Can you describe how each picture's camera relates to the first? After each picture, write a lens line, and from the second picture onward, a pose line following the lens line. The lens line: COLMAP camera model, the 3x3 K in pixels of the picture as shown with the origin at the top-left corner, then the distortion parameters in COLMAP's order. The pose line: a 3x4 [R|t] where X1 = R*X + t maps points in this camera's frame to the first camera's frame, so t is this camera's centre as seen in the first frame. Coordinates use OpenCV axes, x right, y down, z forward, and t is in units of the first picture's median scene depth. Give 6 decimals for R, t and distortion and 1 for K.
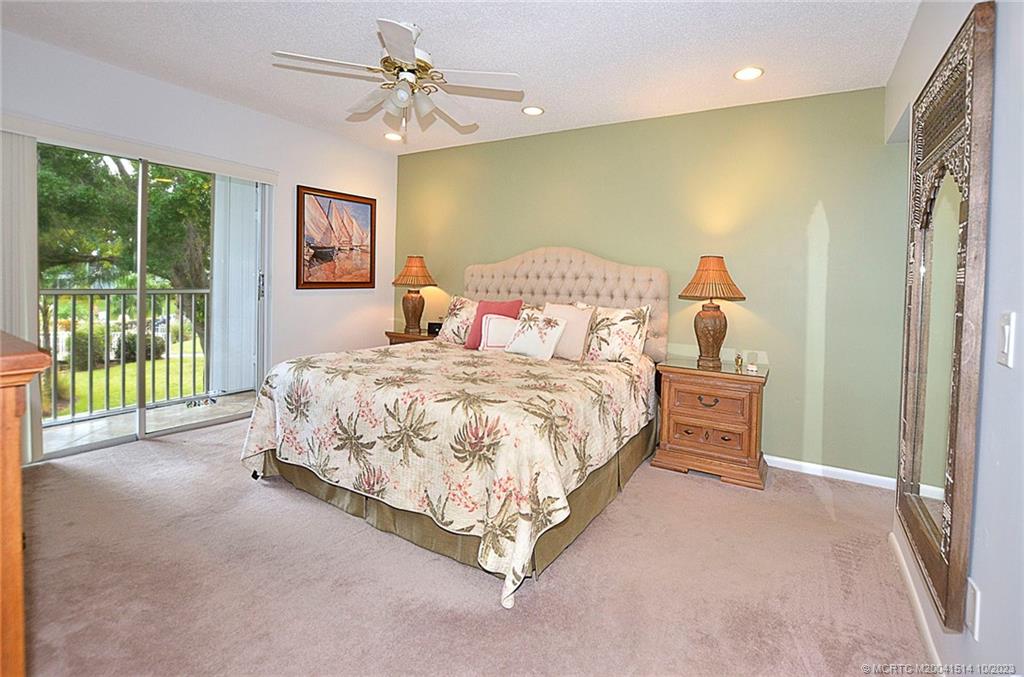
lens RADIAL K [[465.0, 0, 509.4], [0, 465.0, 342.1], [0, 0, 1]] dist [-0.019203, 0.000044]
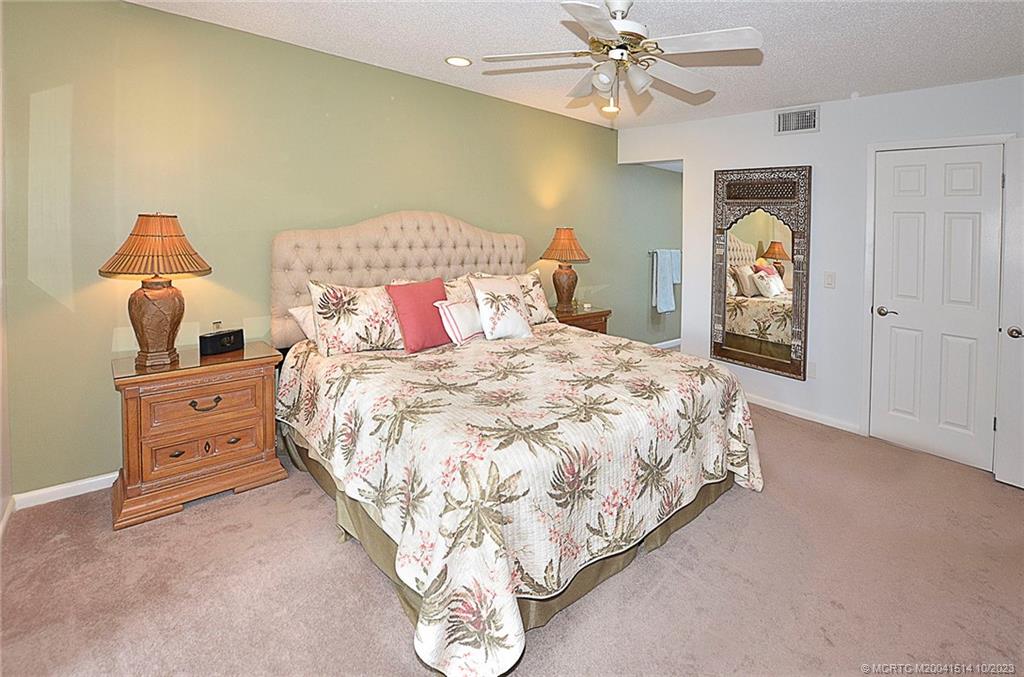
lens RADIAL K [[465.0, 0, 509.4], [0, 465.0, 342.1], [0, 0, 1]] dist [-0.019203, 0.000044]
pose [[0.294850, -0.240429, 0.924801, -1.005567], [0.120650, 0.969449, 0.213570, -0.193809], [-0.947896, 0.048606, 0.314850, 0.876655]]
